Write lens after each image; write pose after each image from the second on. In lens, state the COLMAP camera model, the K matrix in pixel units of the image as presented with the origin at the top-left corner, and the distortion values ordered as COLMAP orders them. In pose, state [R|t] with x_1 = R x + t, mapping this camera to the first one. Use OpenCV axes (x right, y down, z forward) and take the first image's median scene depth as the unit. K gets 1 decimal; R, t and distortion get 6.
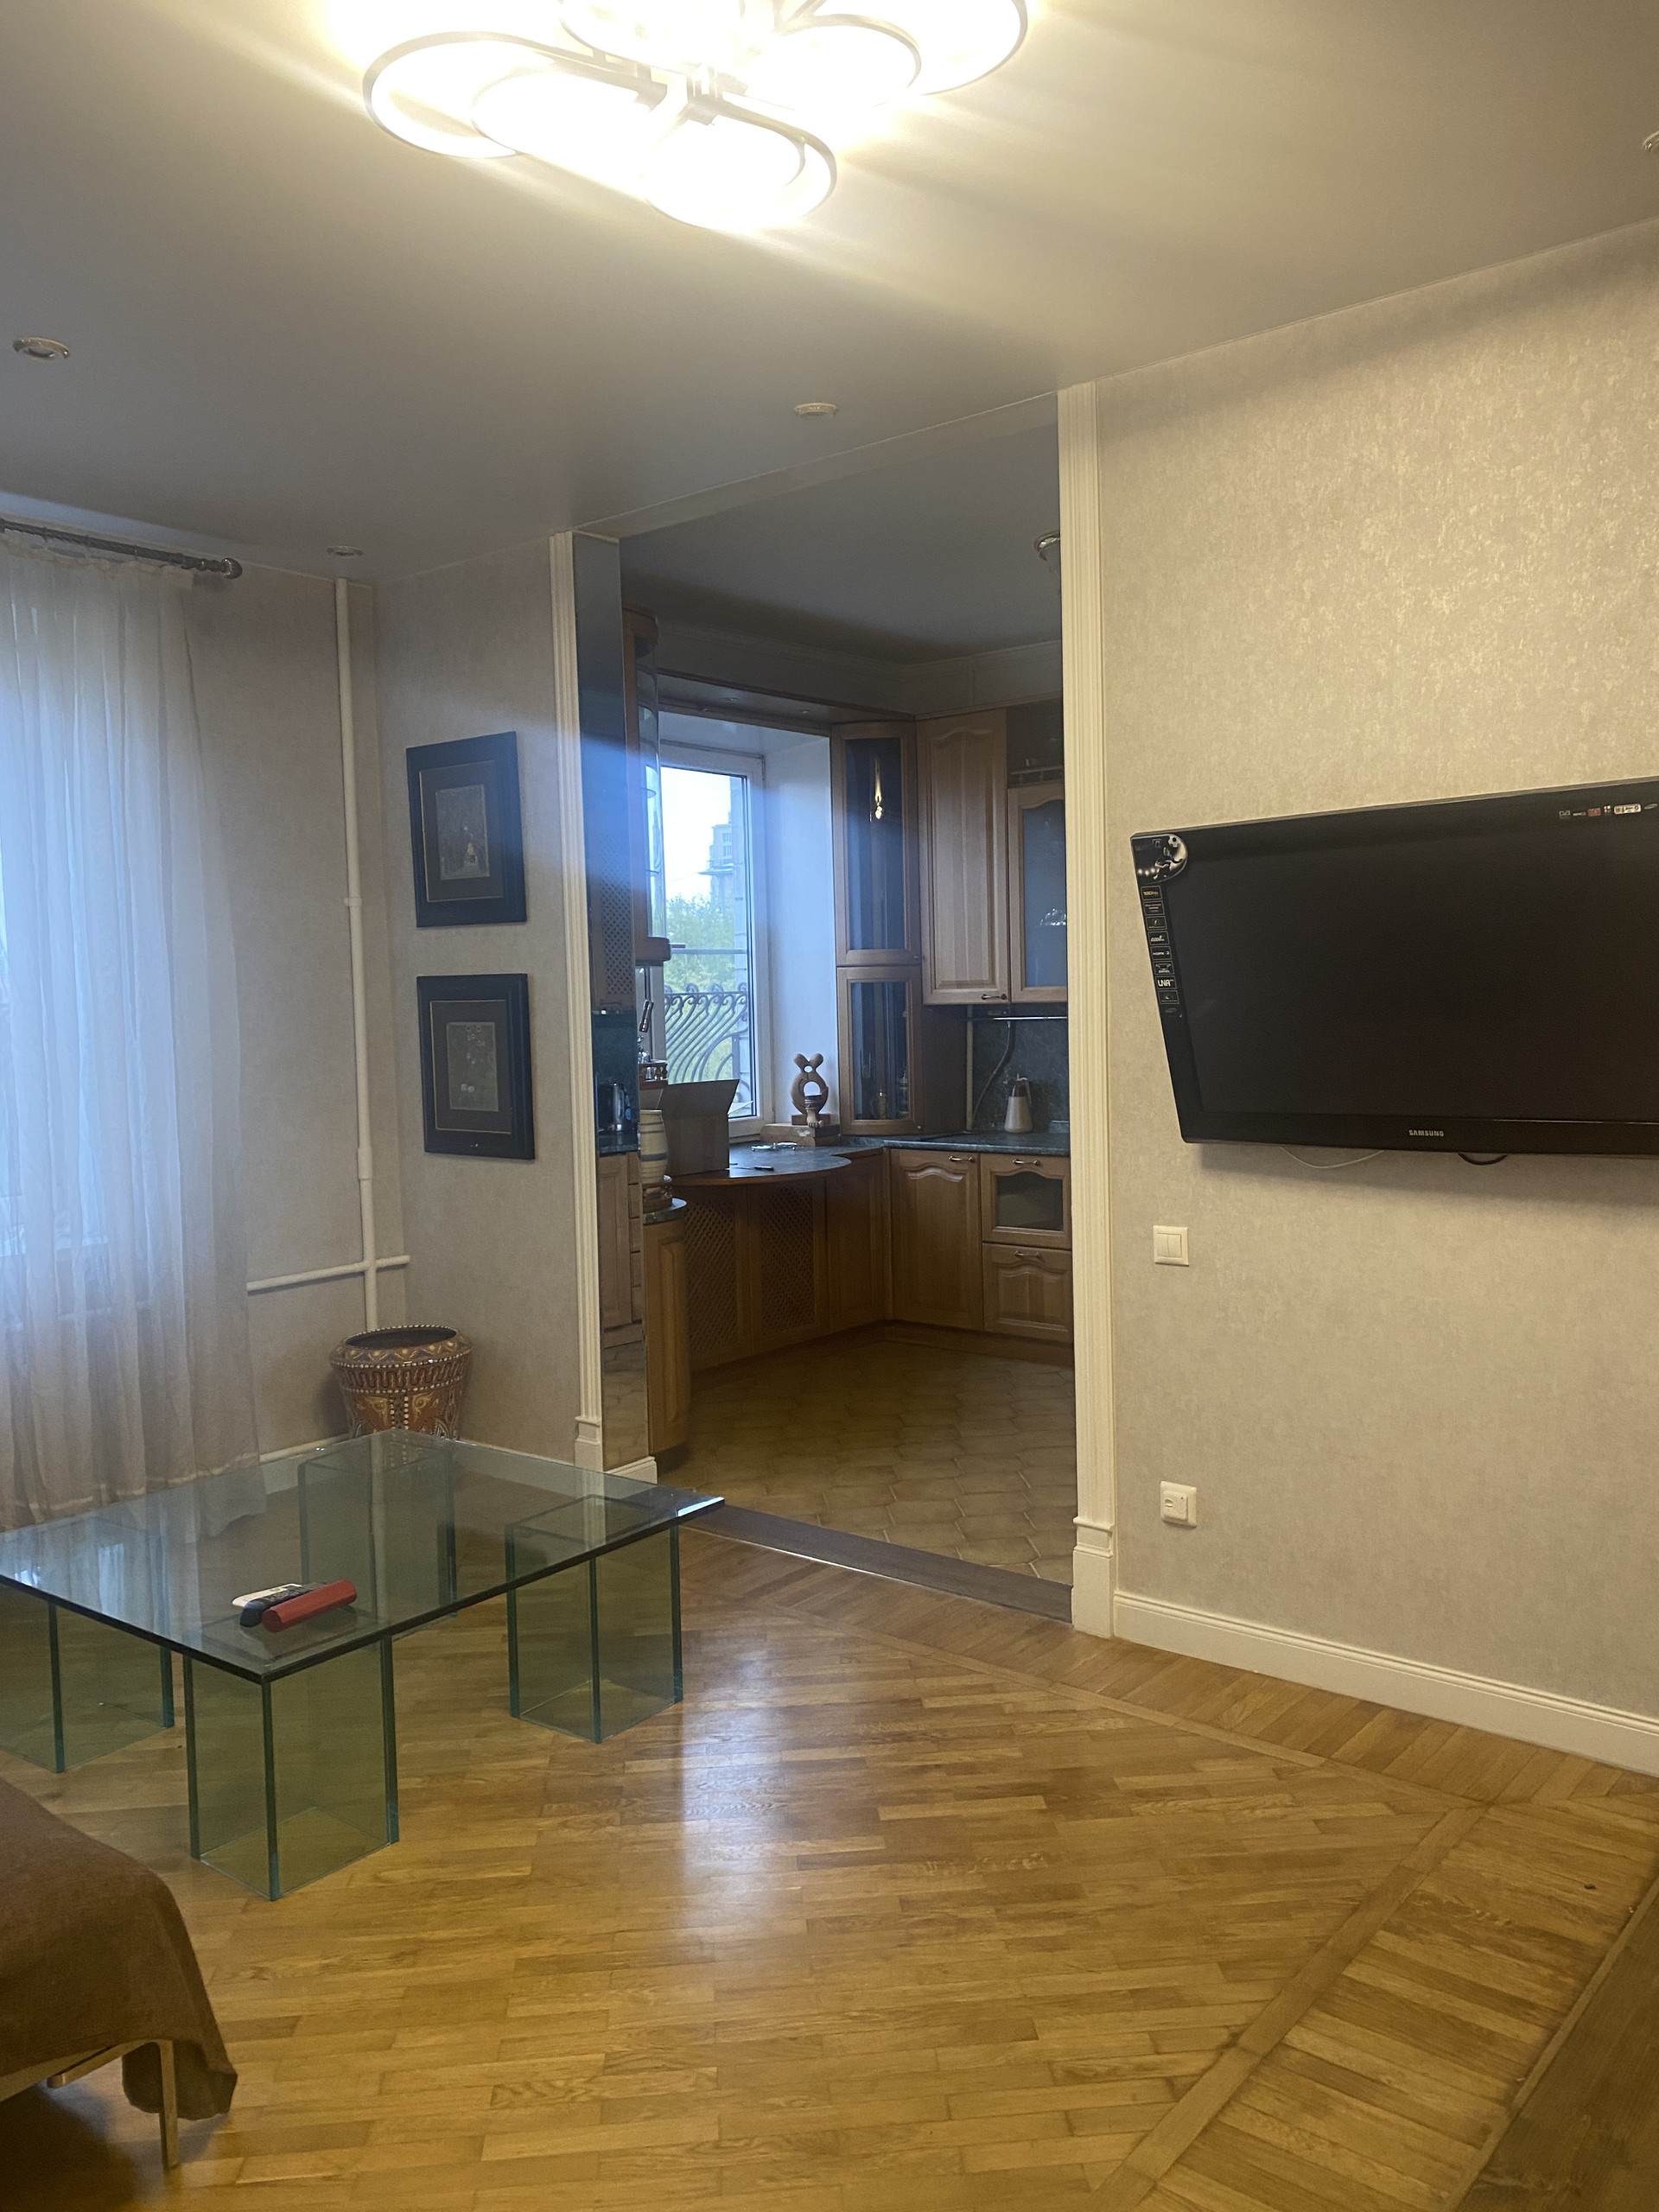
lens RADIAL K [[1669.9, 0, 829.5], [0, 1669.9, 1106.0], [0, 0, 1]] dist [0.084189, -0.124334]
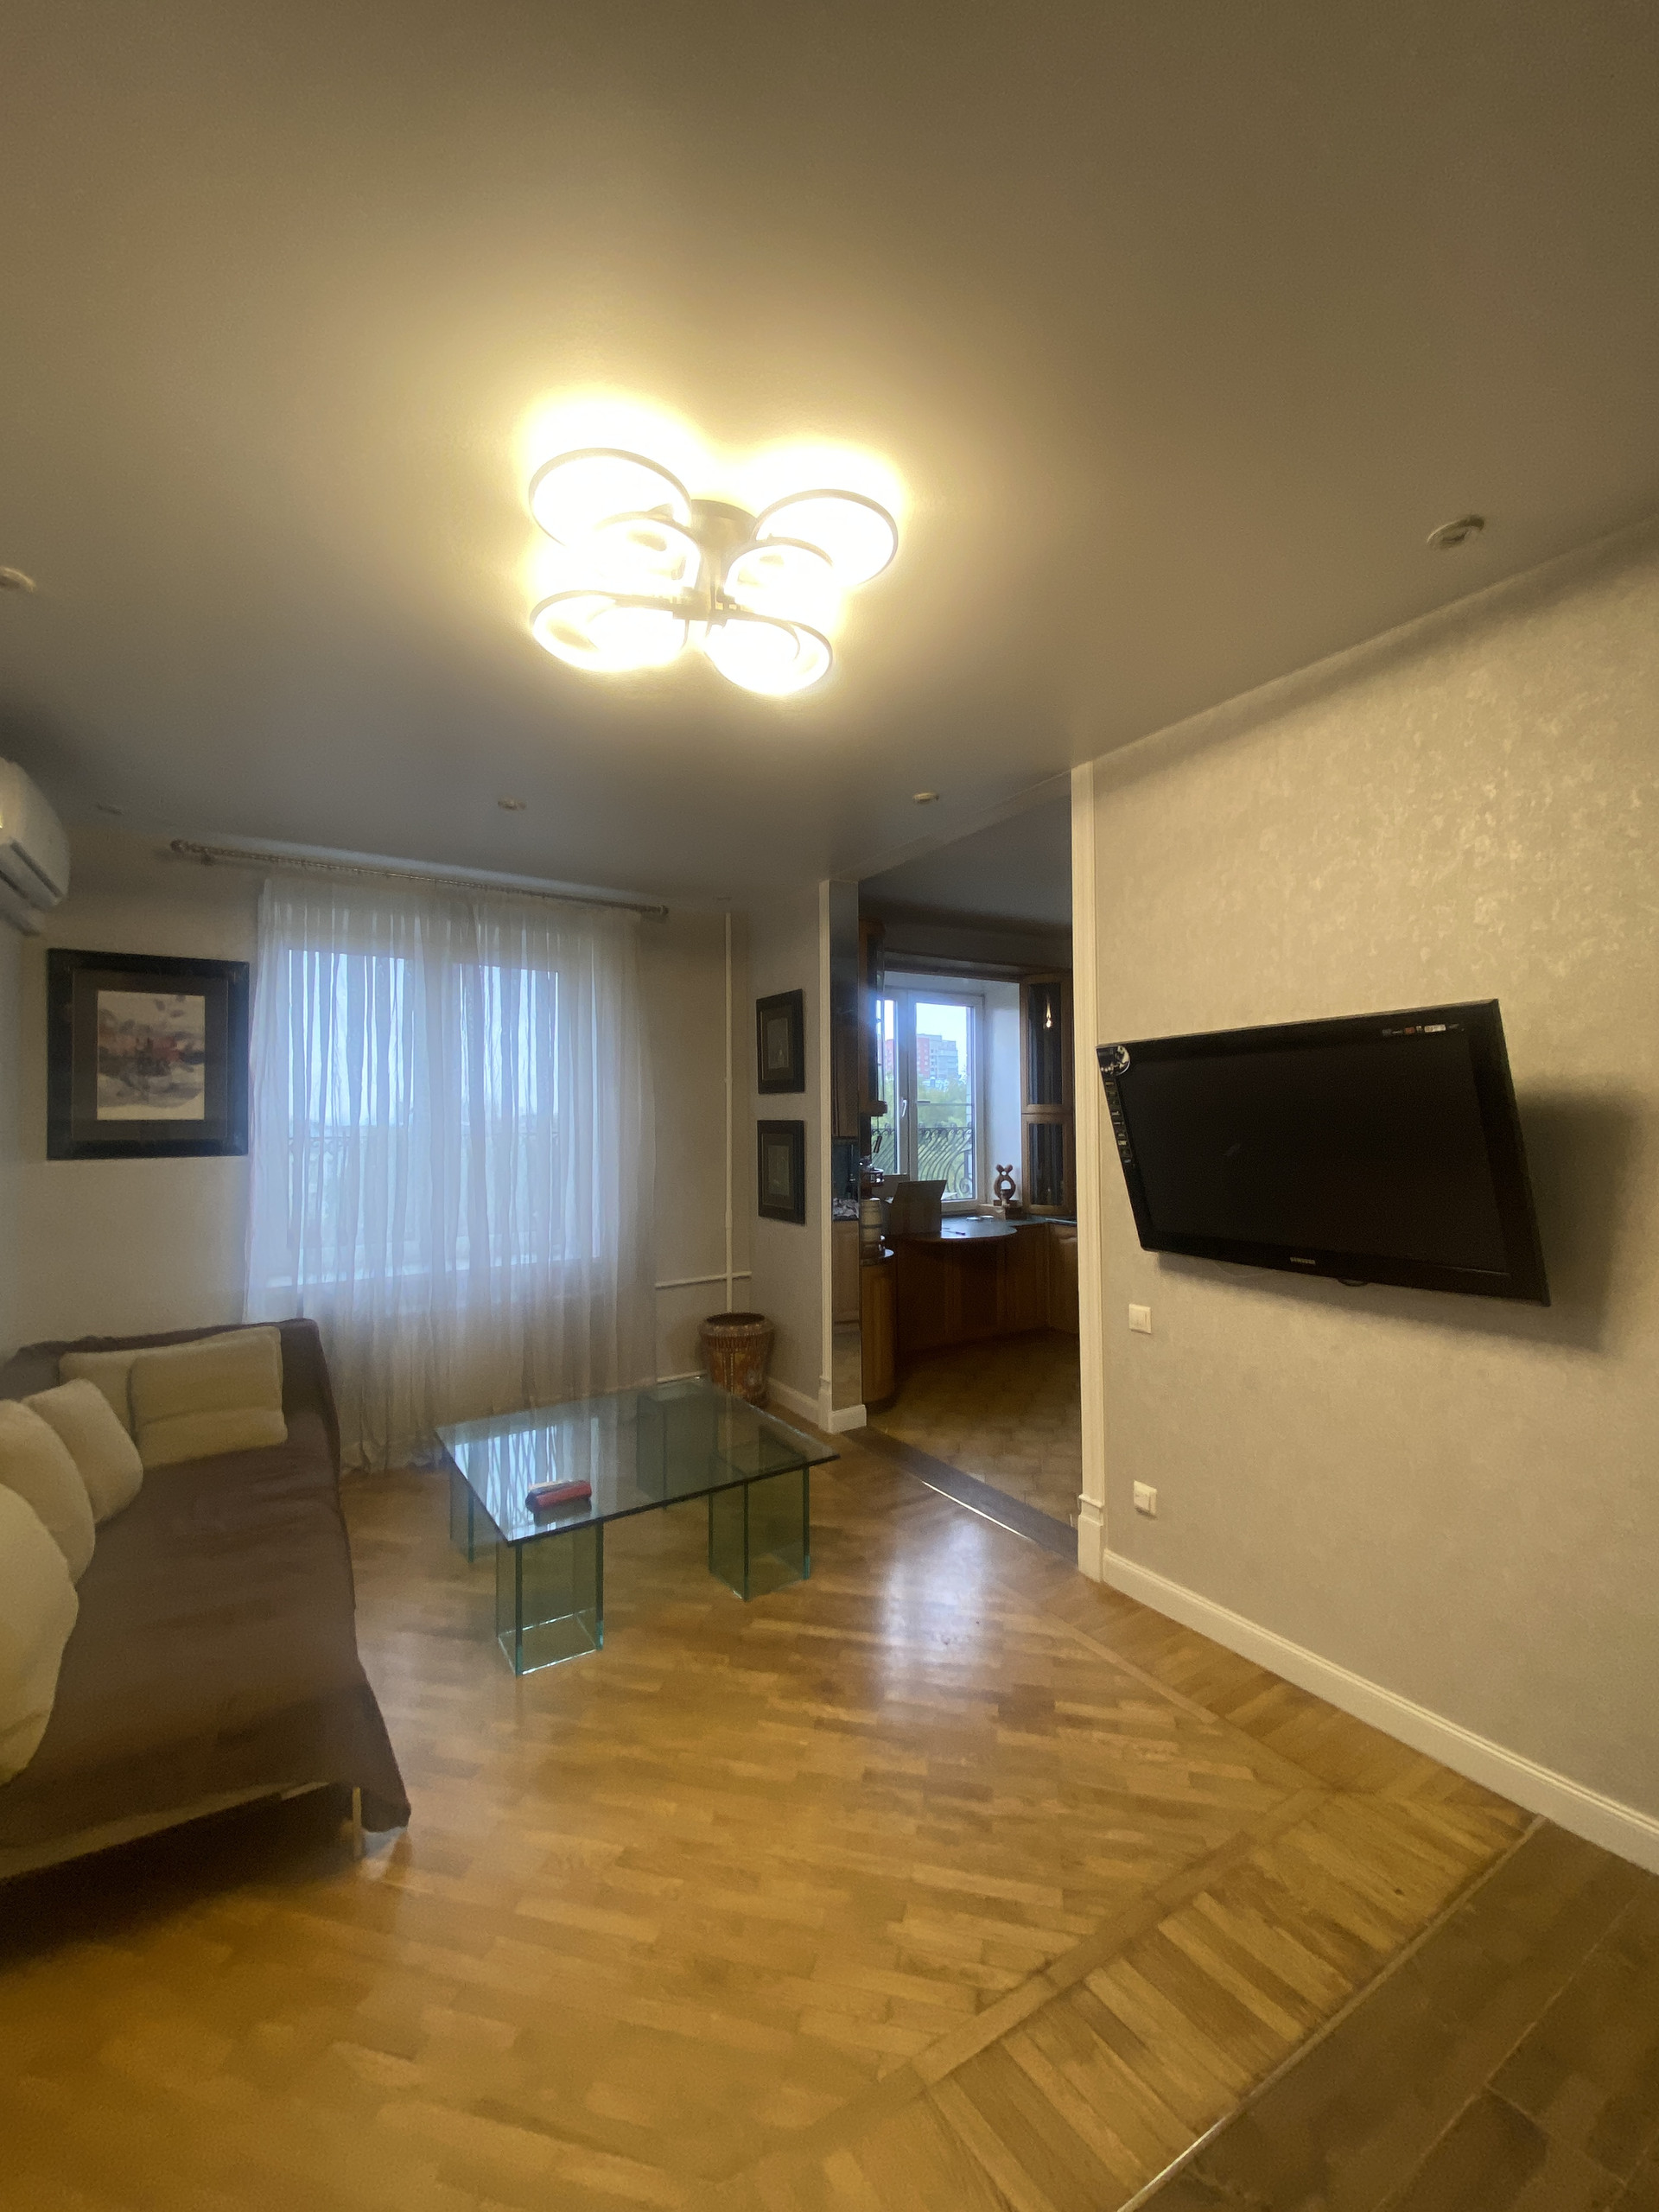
lens RADIAL K [[877.5, 0, 829.5], [0, 877.5, 1106.0], [0, 0, 1]] dist [0.030656, -0.027364]
pose [[0.948002, 0.011657, -0.318051, 0.192158], [-0.035658, 0.996927, -0.069746, -0.040451], [0.316261, 0.077461, 0.945505, 0.166539]]
